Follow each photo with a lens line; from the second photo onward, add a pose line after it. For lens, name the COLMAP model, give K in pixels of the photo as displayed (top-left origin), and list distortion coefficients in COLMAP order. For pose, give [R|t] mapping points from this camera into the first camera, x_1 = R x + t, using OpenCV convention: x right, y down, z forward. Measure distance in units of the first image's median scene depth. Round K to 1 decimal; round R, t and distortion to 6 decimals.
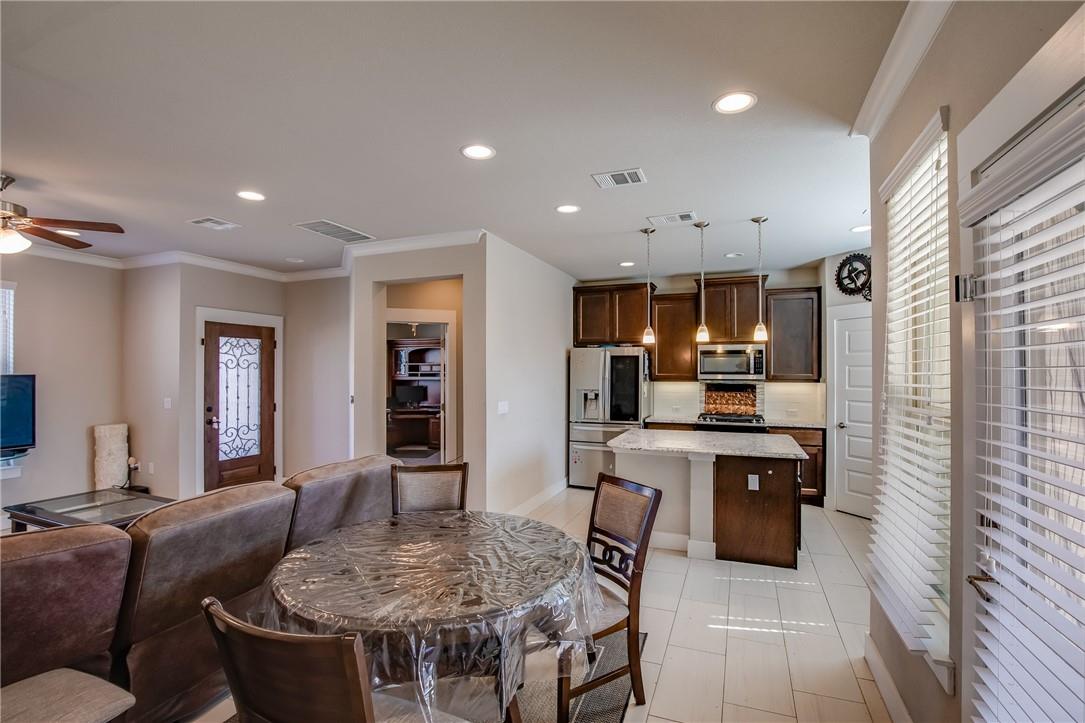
lens RADIAL K [[498.4, 0, 544.7], [0, 498.4, 364.8], [0, 0, 1]] dist [-0.026017, 0.000936]
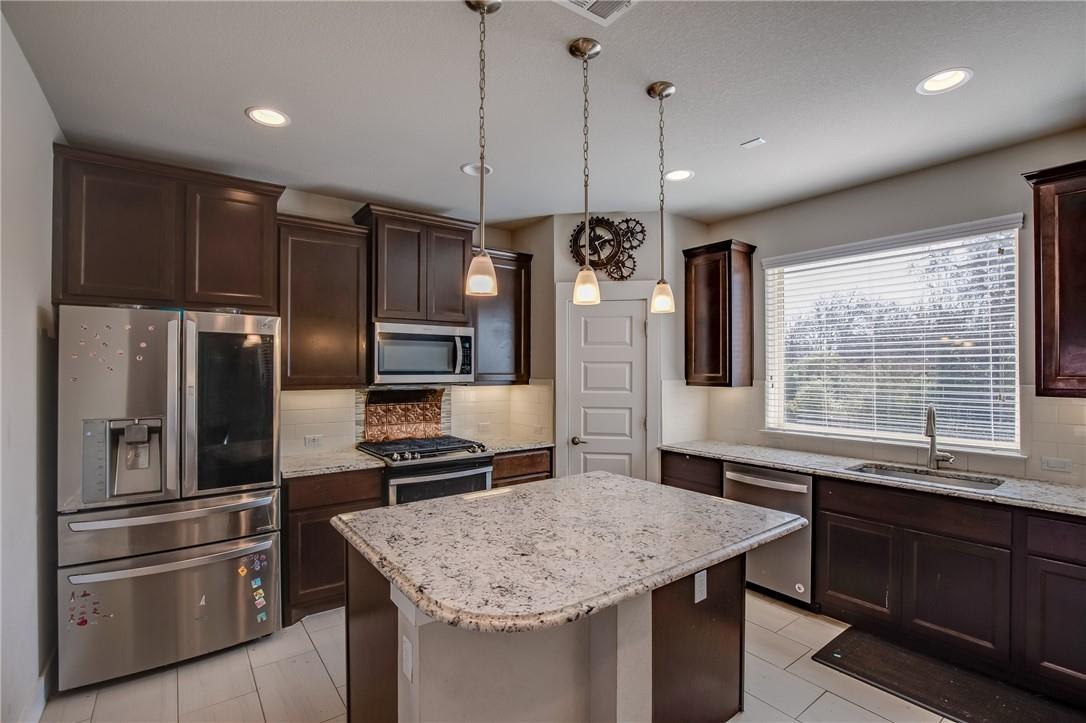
lens RADIAL K [[498.9, 0, 544.9], [0, 498.9, 364.2], [0, 0, 1]] dist [-0.026017, 0.000936]
pose [[0.527205, 0.005906, 0.849717, -0.068467], [-0.009505, 0.999954, -0.001053, 0.006378], [-0.849685, -0.007522, 0.527237, 0.602284]]
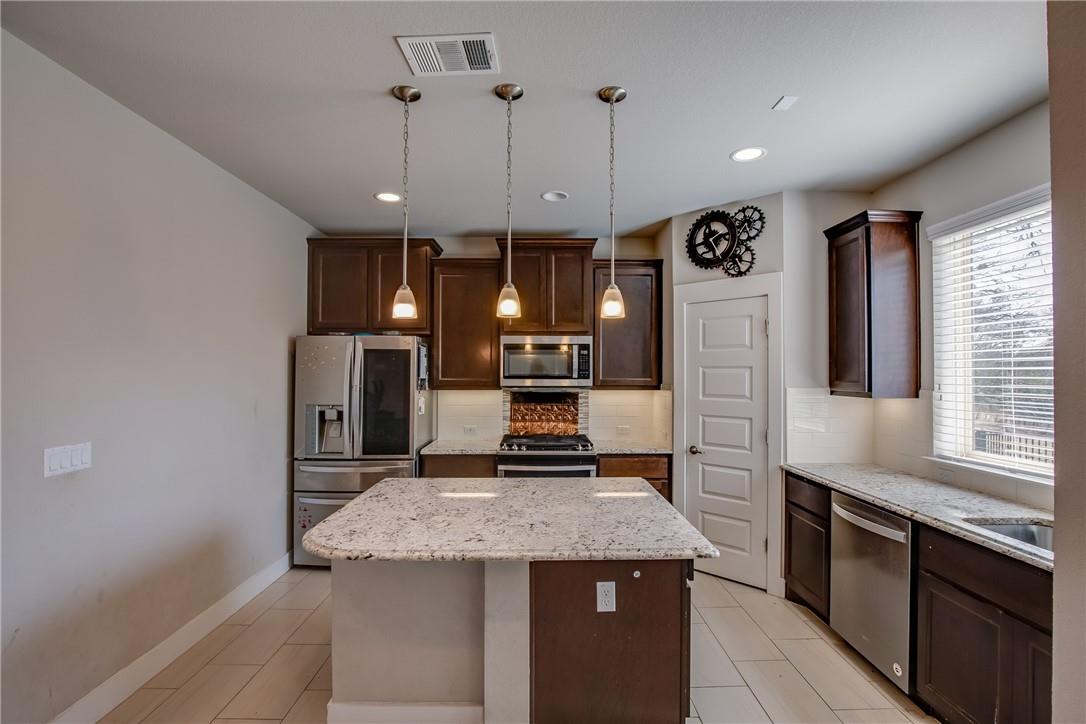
lens RADIAL K [[498.9, 0, 542.5], [0, 498.9, 364.8], [0, 0, 1]] dist [-0.026017, 0.000936]
pose [[0.928132, 0.006163, 0.372200, 0.119956], [-0.004792, 0.999978, -0.004608, 0.002935], [-0.372220, 0.002493, 0.928141, 0.386360]]
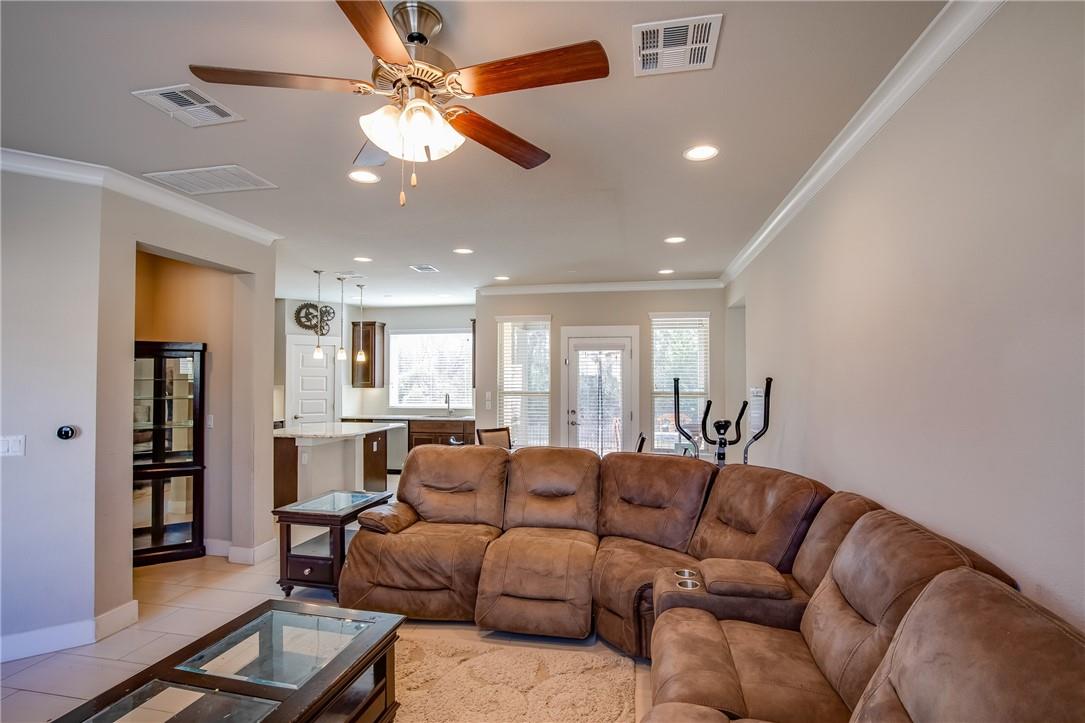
lens RADIAL K [[498.4, 0, 540.5], [0, 498.4, 366.6], [0, 0, 1]] dist [-0.026017, 0.000936]
pose [[-0.185165, 0.022558, 0.982448, -0.920986], [-0.011237, 0.999623, -0.025070, 0.002013], [-0.982643, -0.015682, -0.184842, 0.530843]]
